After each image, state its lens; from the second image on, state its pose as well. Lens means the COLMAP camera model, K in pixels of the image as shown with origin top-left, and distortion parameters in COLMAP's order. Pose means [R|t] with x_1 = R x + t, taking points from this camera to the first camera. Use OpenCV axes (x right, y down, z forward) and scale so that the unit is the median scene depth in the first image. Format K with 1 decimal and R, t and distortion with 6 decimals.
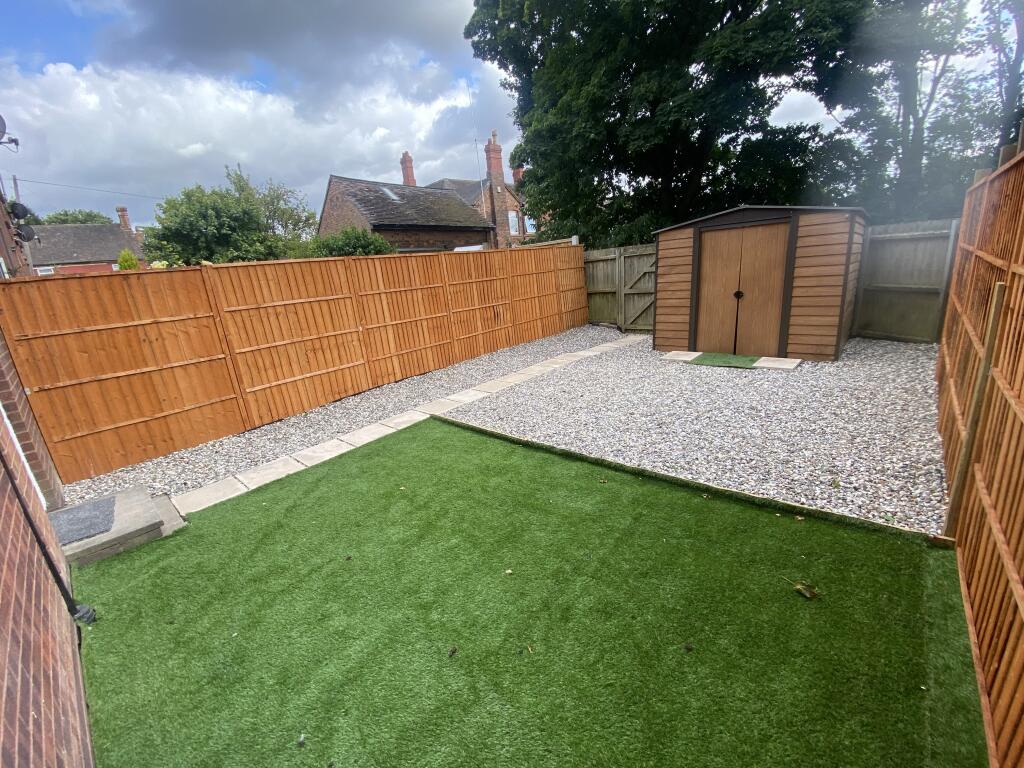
lens RADIAL K [[421.0, 0, 510.5], [0, 421.0, 384.1], [0, 0, 1]] dist [0.027957, -0.001949]
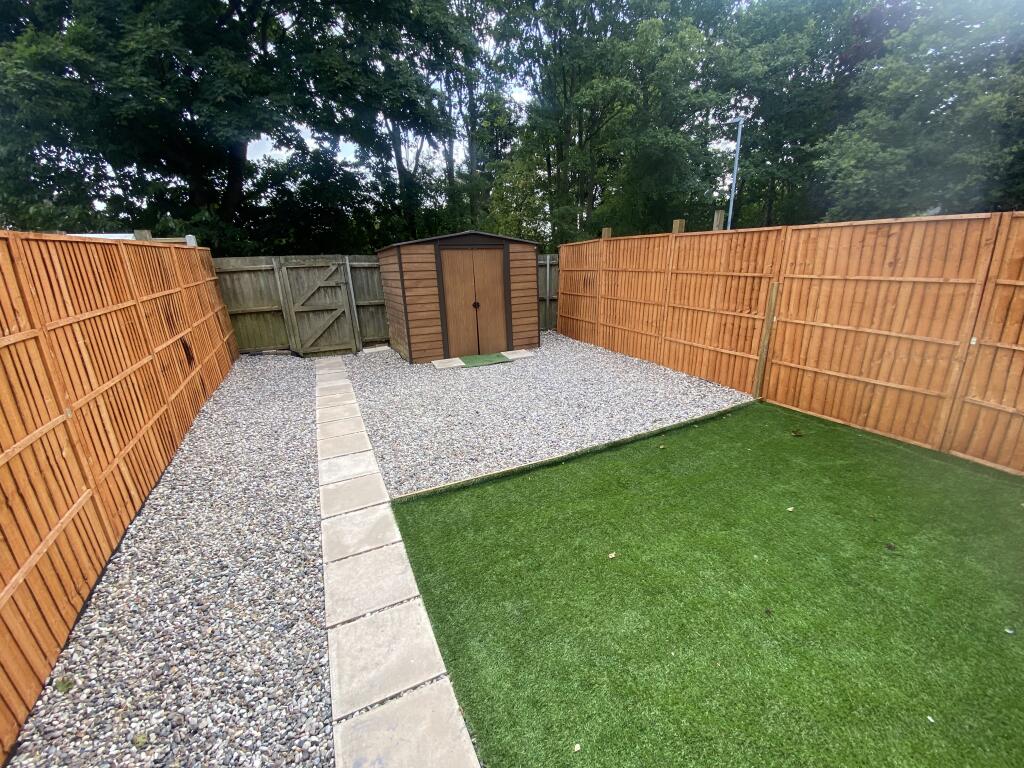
lens RADIAL K [[421.0, 0, 513.0], [0, 421.0, 384.4], [0, 0, 1]] dist [0.027957, -0.001949]
pose [[0.380391, -0.198582, 0.903254, -0.521759], [0.243035, 0.963812, 0.109546, -0.095143], [-0.892321, 0.177852, 0.414888, 0.437438]]
